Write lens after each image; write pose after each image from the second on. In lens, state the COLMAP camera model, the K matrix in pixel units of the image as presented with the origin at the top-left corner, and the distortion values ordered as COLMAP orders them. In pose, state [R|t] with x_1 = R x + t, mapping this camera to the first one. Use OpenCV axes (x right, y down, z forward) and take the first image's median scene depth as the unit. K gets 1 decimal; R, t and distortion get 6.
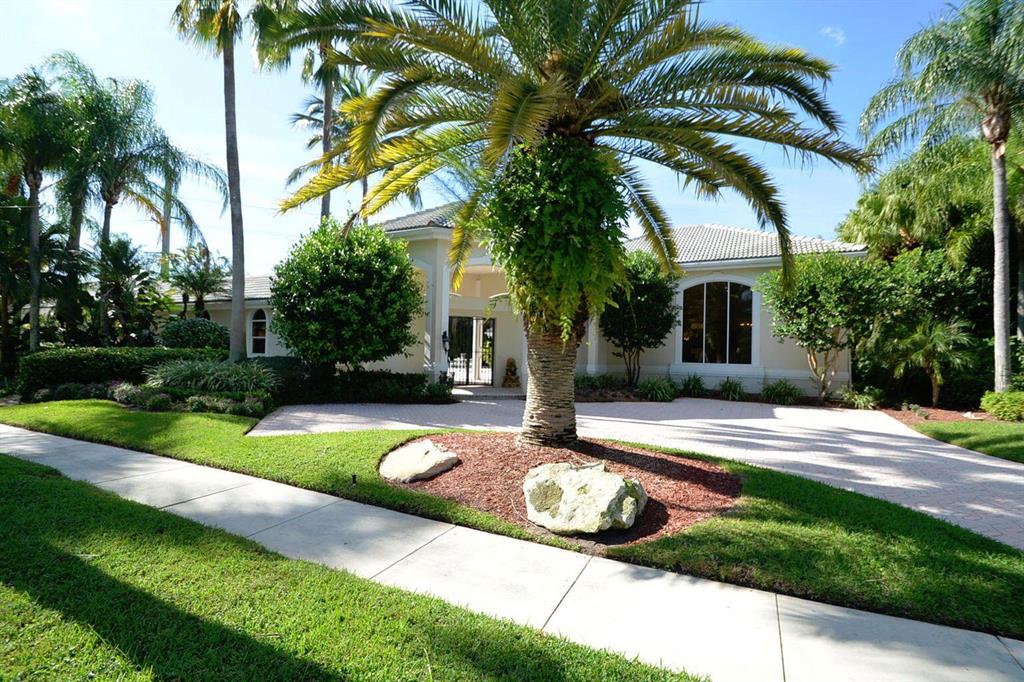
lens RADIAL K [[460.2, 0, 512.0], [0, 460.2, 341.0], [0, 0, 1]] dist [-0.000662, -0.000040]
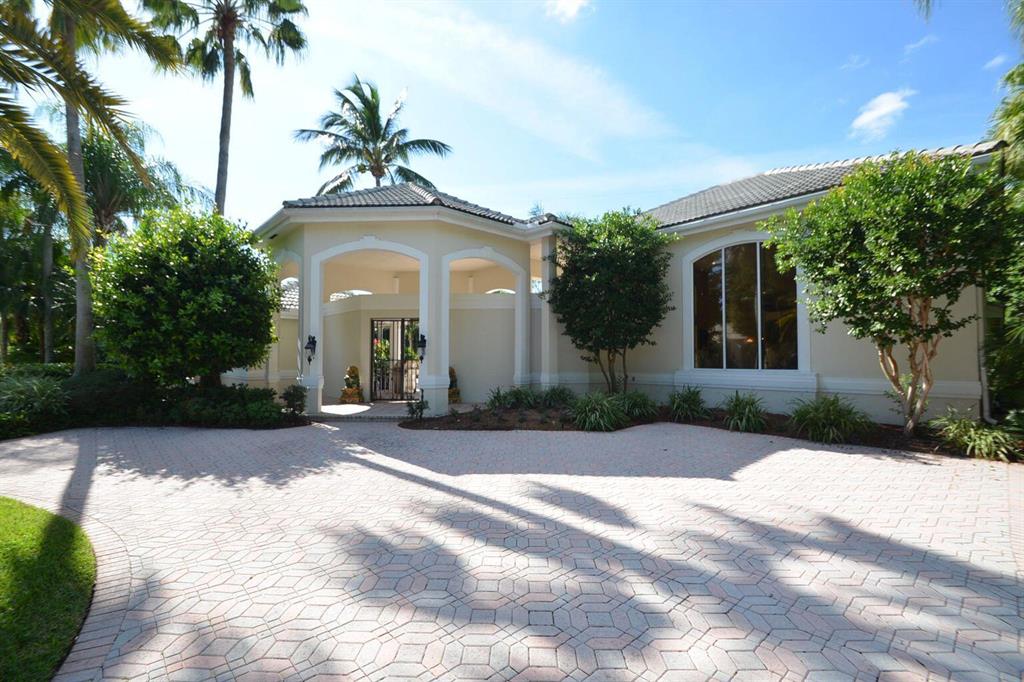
lens RADIAL K [[448.2, 0, 512.0], [0, 448.2, 341.0], [0, 0, 1]] dist [-0.000631, -0.000212]
pose [[0.941318, -0.038531, -0.335314, 0.422827], [0.031725, 0.999165, -0.025753, 0.018110], [0.336027, 0.013604, 0.941754, 0.355024]]
